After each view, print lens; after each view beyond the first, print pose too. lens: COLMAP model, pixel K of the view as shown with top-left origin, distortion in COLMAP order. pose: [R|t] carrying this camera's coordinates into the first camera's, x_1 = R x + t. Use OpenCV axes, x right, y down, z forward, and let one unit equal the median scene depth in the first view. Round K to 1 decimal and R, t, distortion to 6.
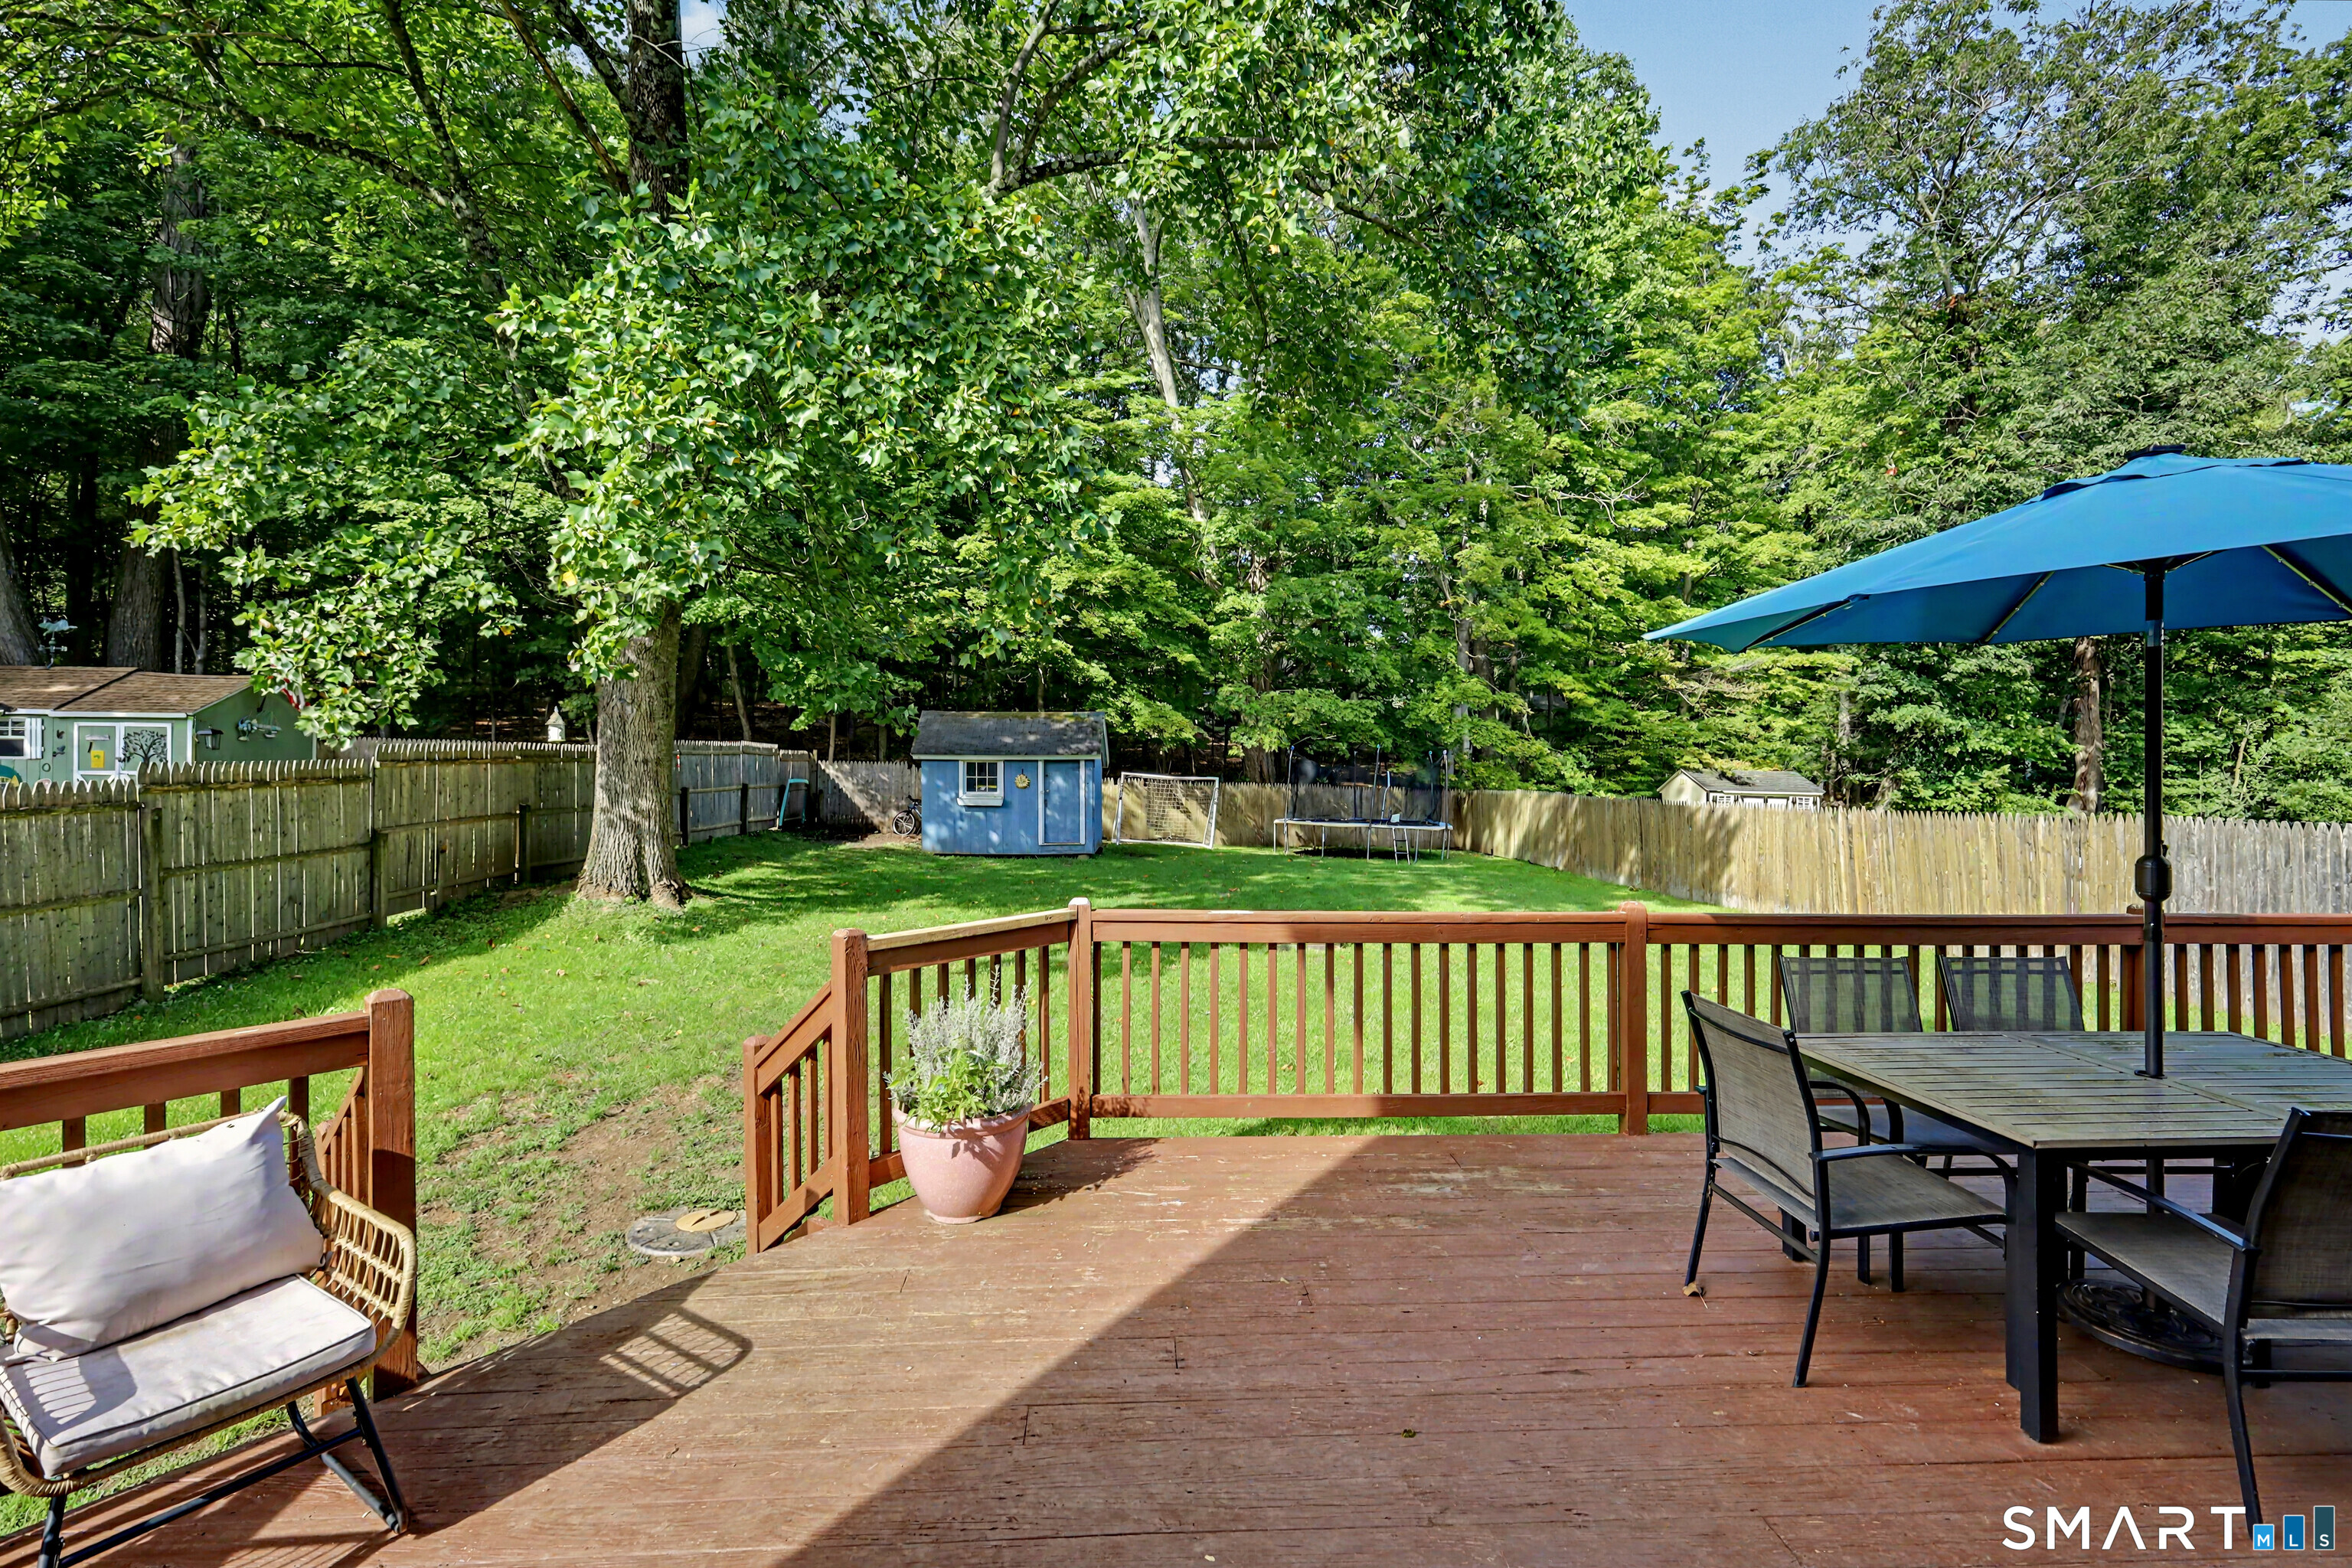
lens RADIAL K [[1053.1, 0, 1168.3], [0, 1053.1, 771.4], [0, 0, 1]] dist [0.010514, 0.000266]
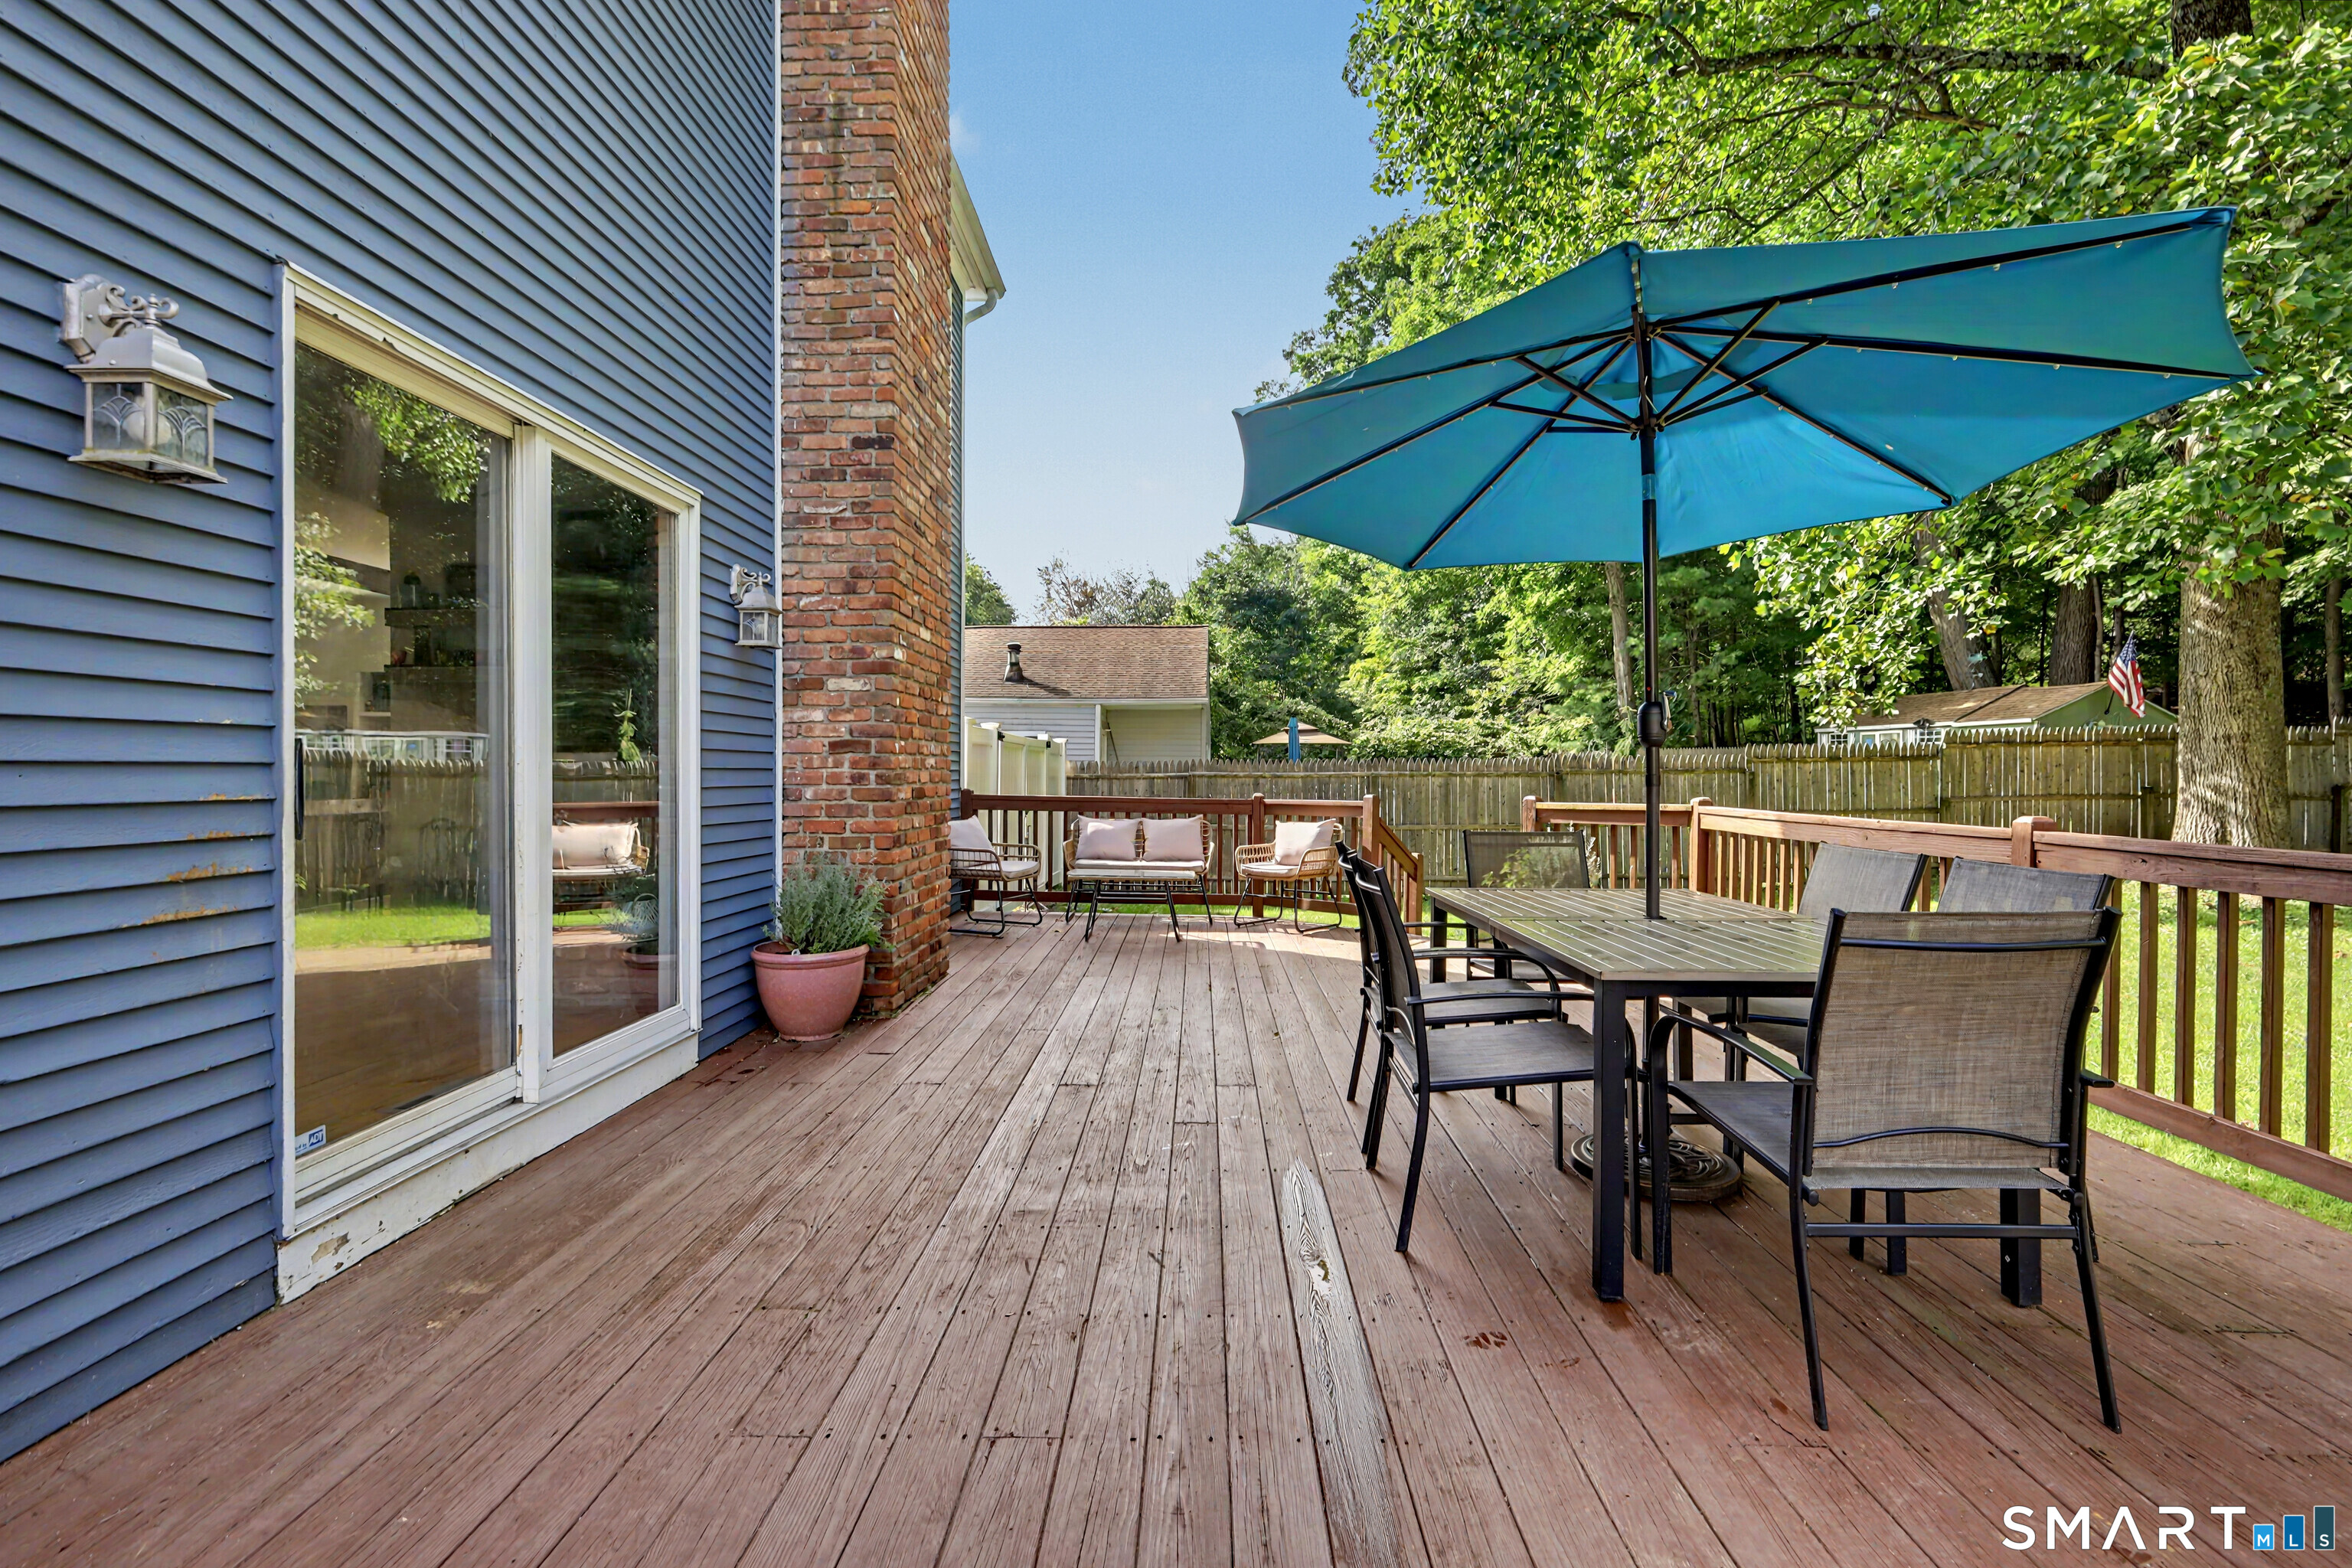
lens RADIAL K [[1041.5, 0, 1169.0], [0, 1041.5, 786.5], [0, 0, 1]] dist [0.003736, 0.000350]
pose [[-0.093530, 0.005497, -0.995601, 0.232650], [-0.007127, 0.999955, 0.006191, 0.015714], [0.995591, 0.007674, -0.093487, 0.072491]]
